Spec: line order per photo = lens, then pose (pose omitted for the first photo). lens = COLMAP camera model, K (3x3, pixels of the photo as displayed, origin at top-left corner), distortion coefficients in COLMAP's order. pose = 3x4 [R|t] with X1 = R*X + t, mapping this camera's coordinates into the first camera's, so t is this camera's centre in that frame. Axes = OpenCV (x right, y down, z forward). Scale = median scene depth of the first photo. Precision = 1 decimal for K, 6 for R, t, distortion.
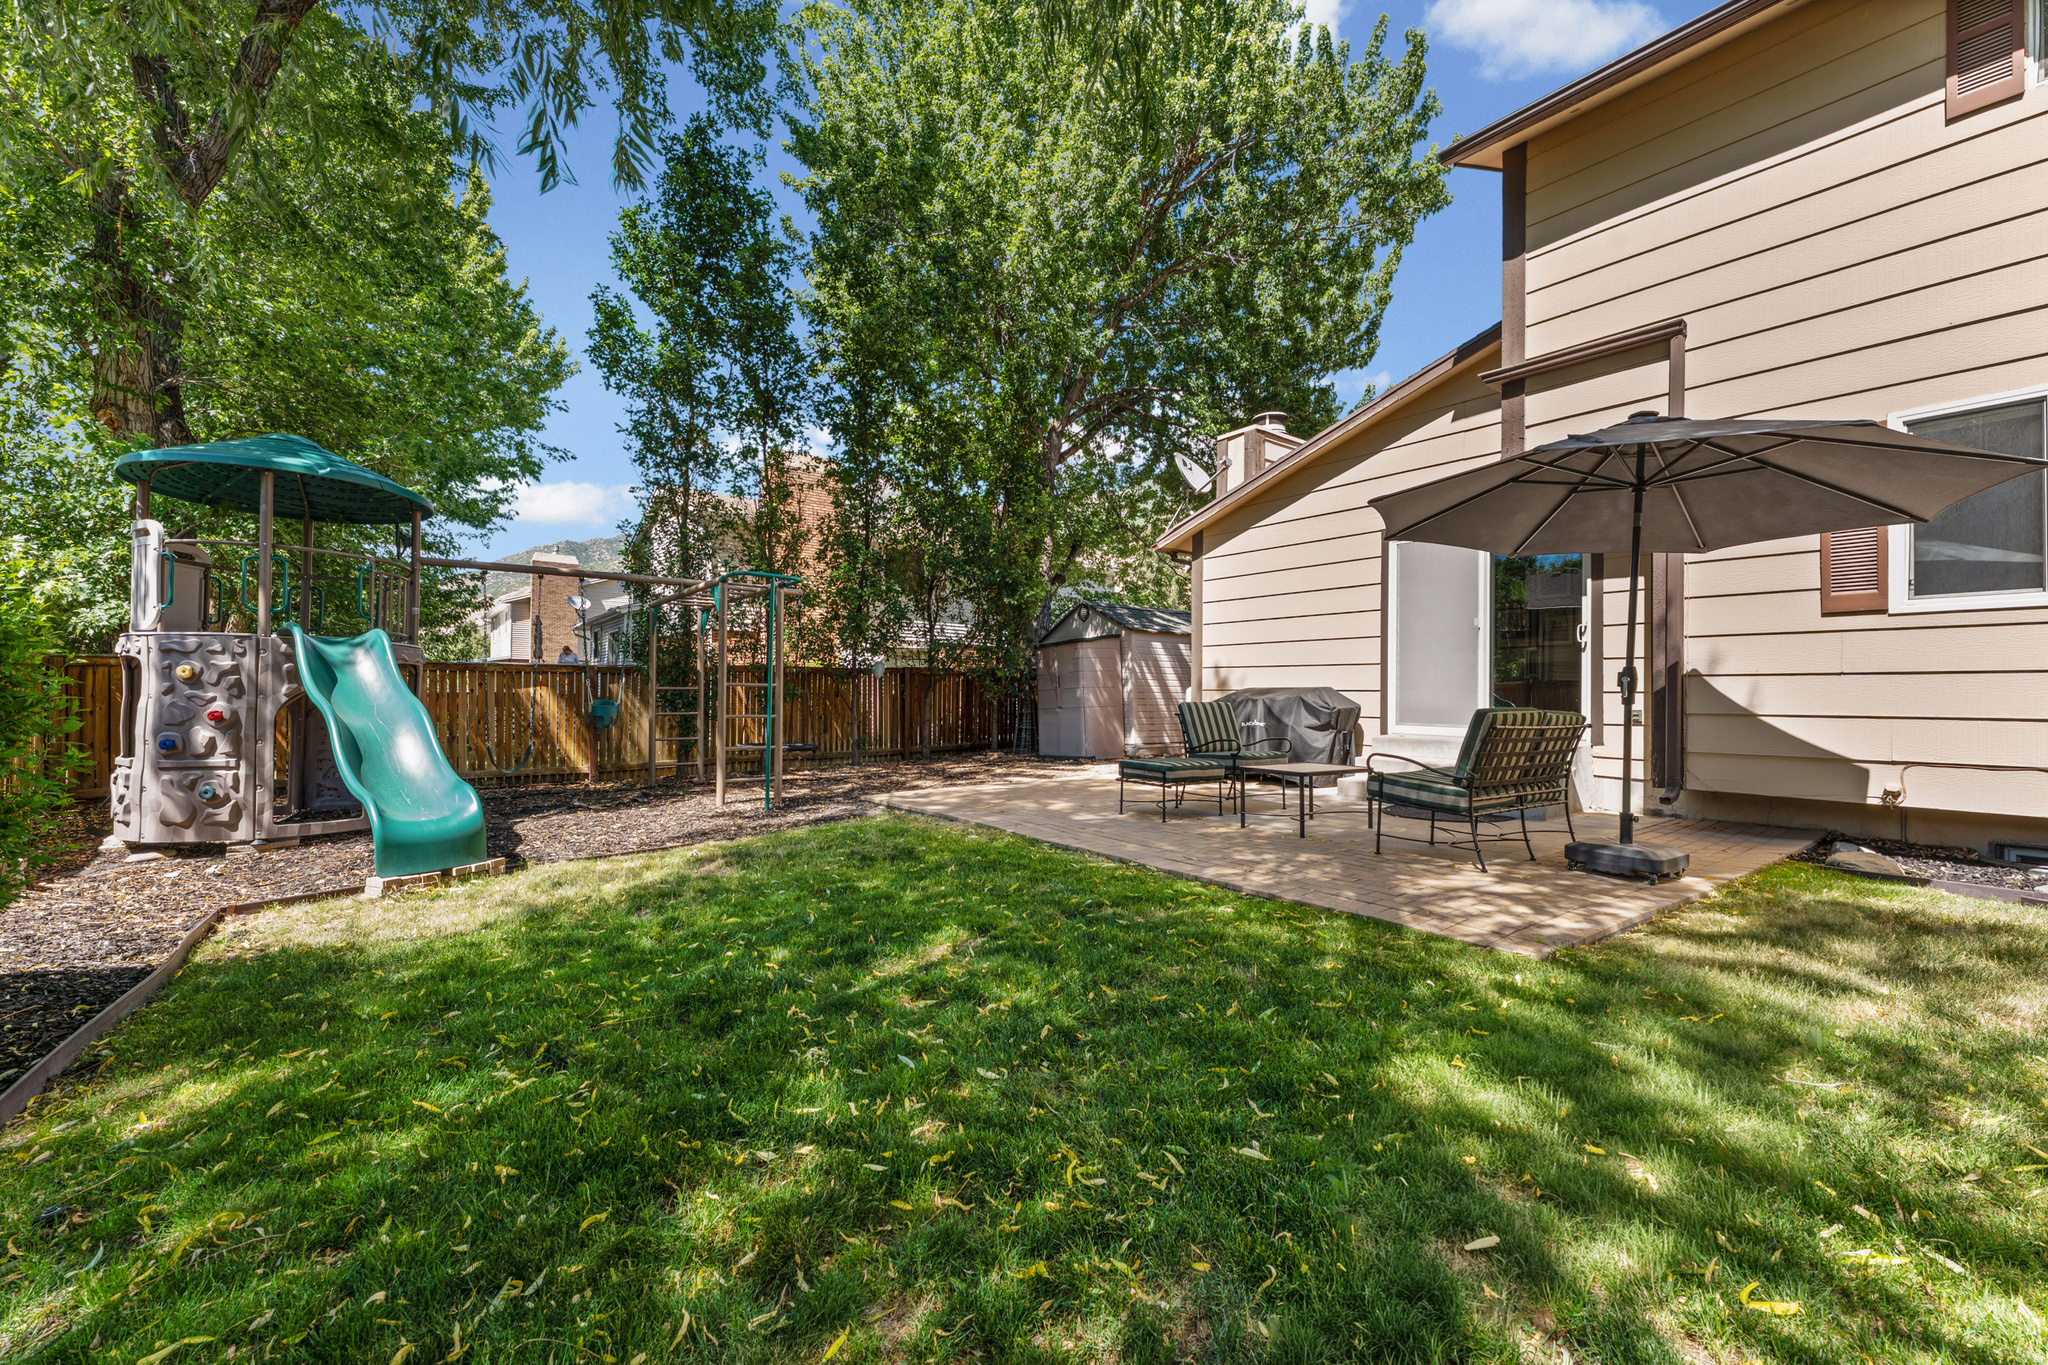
lens RADIAL K [[822.1, 0, 1024.9], [0, 822.1, 685.6], [0, 0, 1]] dist [0.001614, -0.000207]
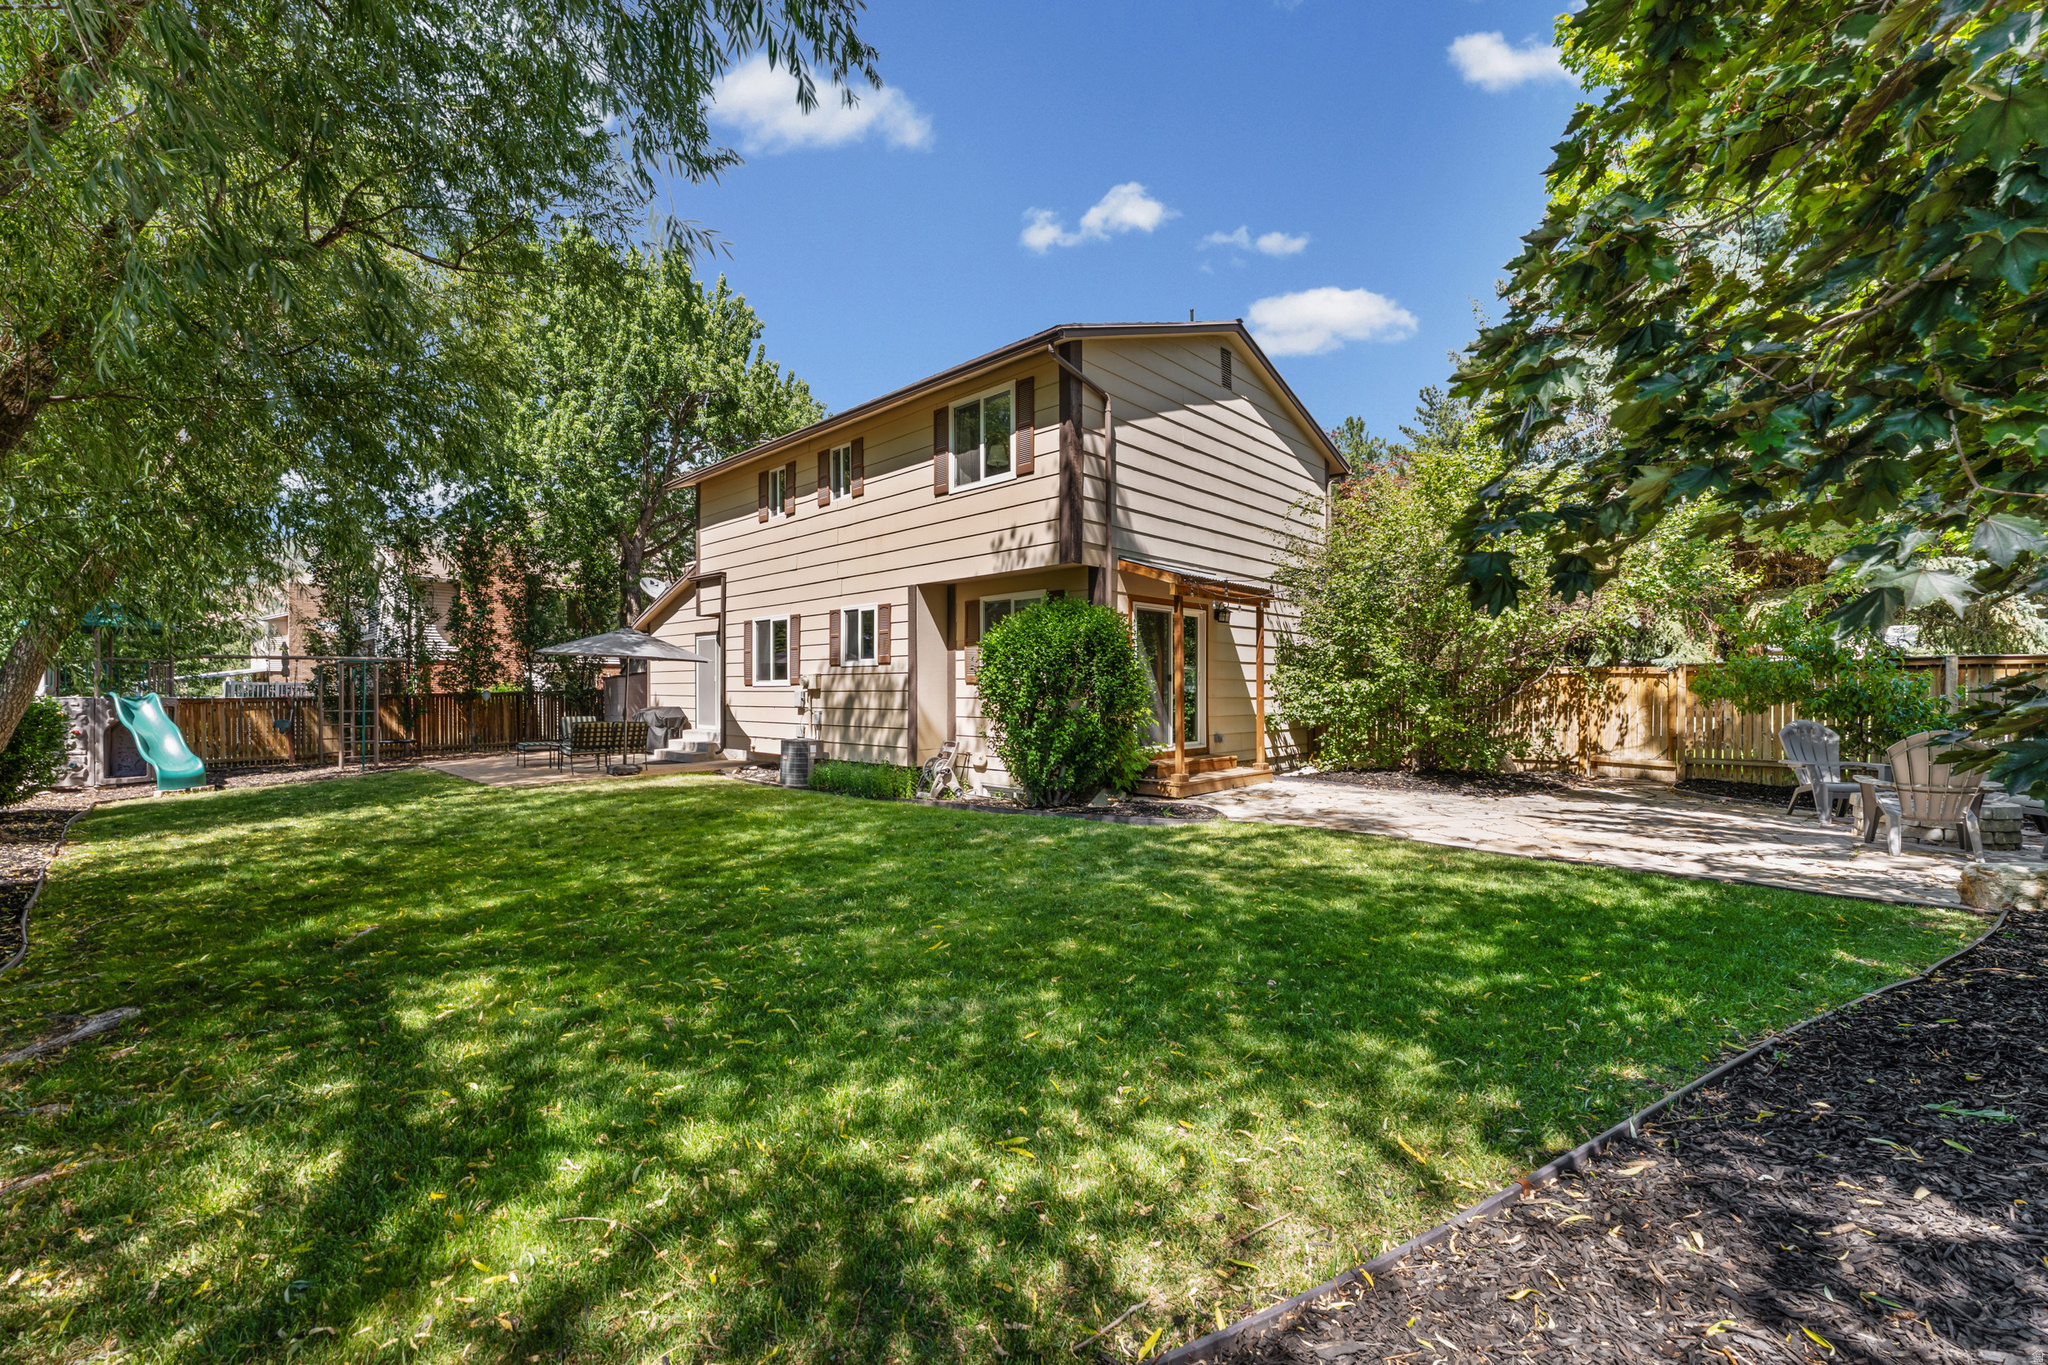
lens RADIAL K [[822.1, 0, 1021.7], [0, 822.1, 688.6], [0, 0, 1]] dist [0.001614, -0.000207]
pose [[0.987366, -0.011714, 0.158022, 1.302383], [0.009664, 0.999859, 0.013731, -0.093524], [-0.158161, -0.012030, 0.987340, -1.732134]]
